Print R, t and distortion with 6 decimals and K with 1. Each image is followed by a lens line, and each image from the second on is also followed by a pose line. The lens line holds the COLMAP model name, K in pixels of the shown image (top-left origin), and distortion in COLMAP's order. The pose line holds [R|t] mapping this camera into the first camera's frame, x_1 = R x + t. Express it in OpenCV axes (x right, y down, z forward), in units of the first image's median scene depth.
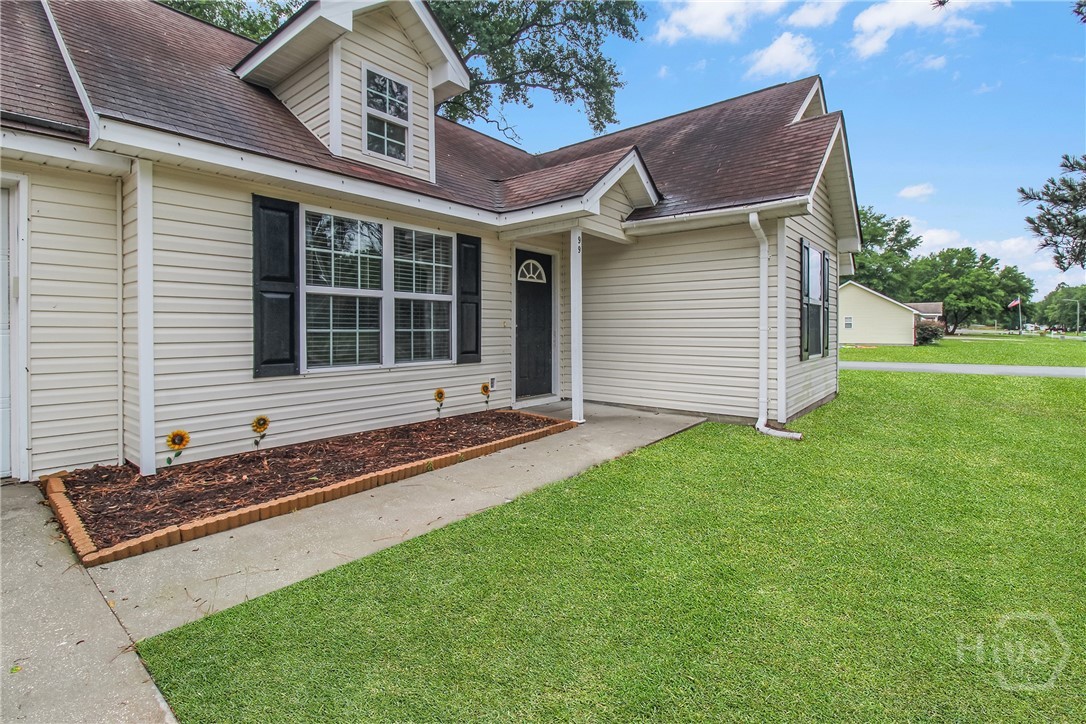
lens RADIAL K [[512.6, 0, 544.8], [0, 512.6, 338.5], [0, 0, 1]] dist [-0.001207, -0.000702]
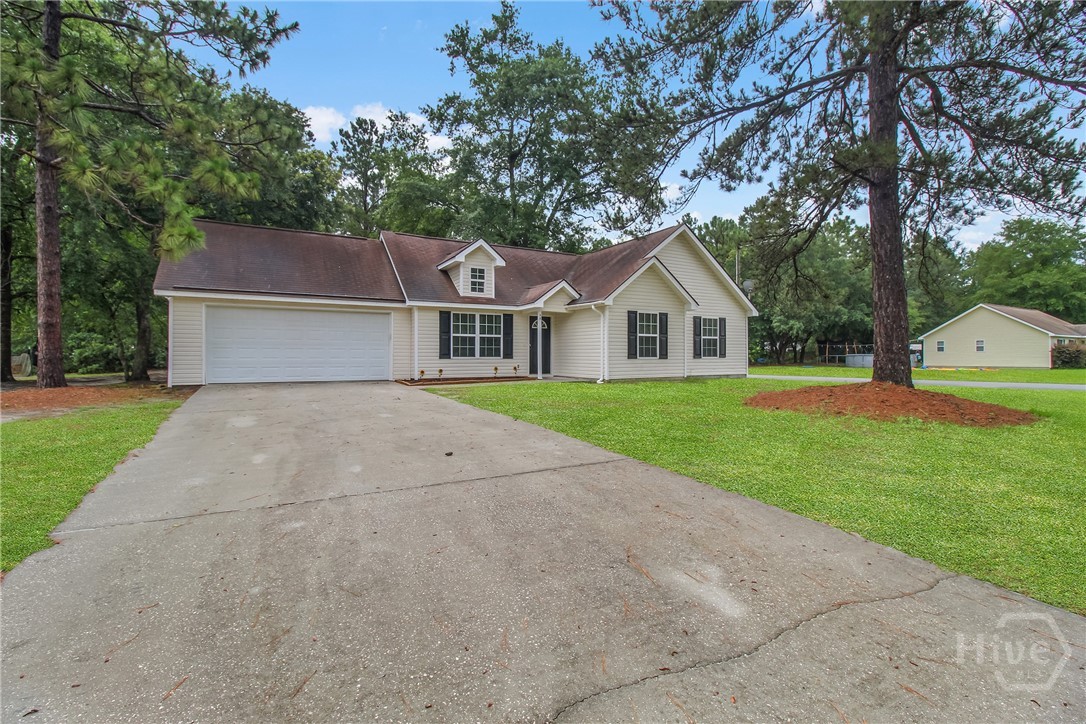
lens RADIAL K [[518.6, 0, 543.0], [0, 518.6, 362.0], [0, 0, 1]] dist [0.001399, 0.000129]
pose [[0.929615, 0.004996, -0.368497, 1.251526], [-0.007681, 0.999954, -0.005820, 0.093733], [0.368451, 0.008241, 0.929611, -1.831653]]
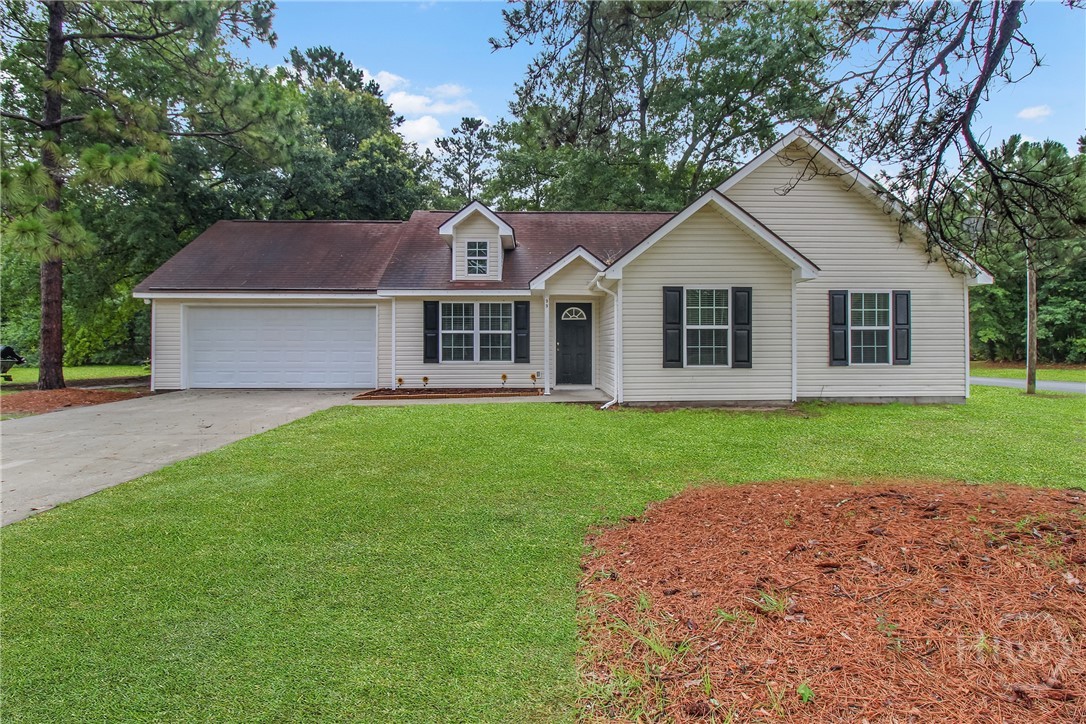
lens RADIAL K [[500.1, 0, 543.3], [0, 500.1, 349.5], [0, 0, 1]] dist [-0.018039, -0.000238]
pose [[0.654489, 0.002252, -0.756069, 1.632486], [-0.013390, 0.999873, -0.008612, 0.011314], [0.755953, 0.015760, 0.654436, -0.281207]]
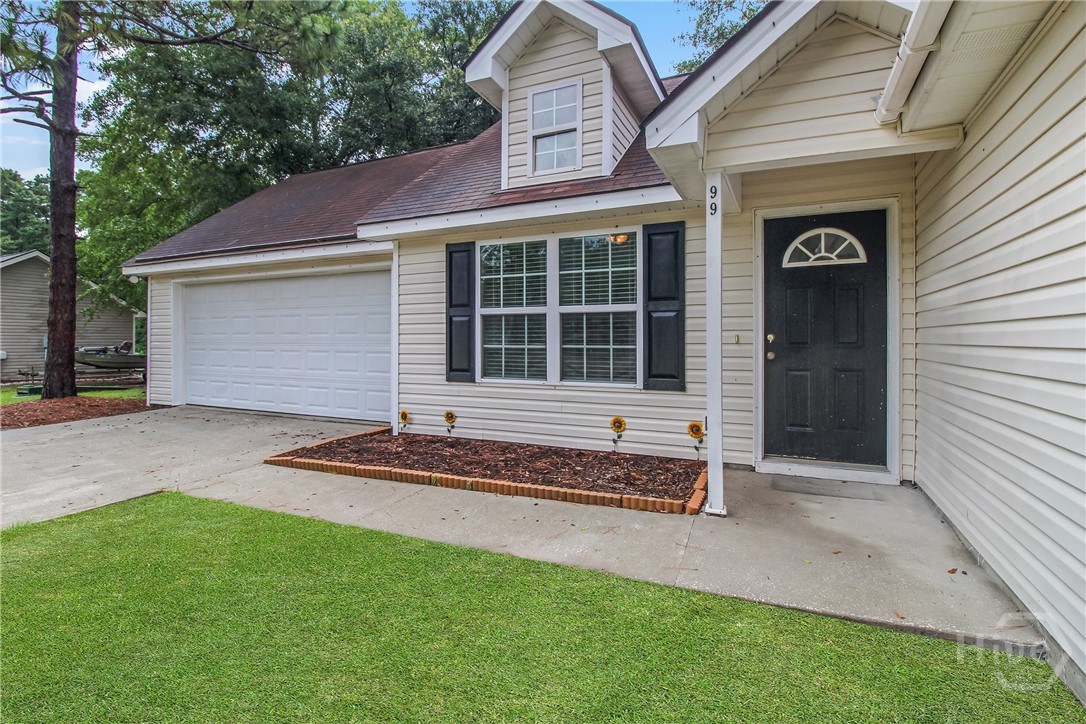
lens RADIAL K [[512.6, 0, 544.8], [0, 512.6, 338.5], [0, 0, 1]] dist [-0.001207, -0.000702]
pose [[0.238999, -0.007372, -0.970992, 0.630633], [-0.019477, 0.999734, -0.012385, -0.018366], [0.970825, 0.021872, 0.238792, 0.743144]]
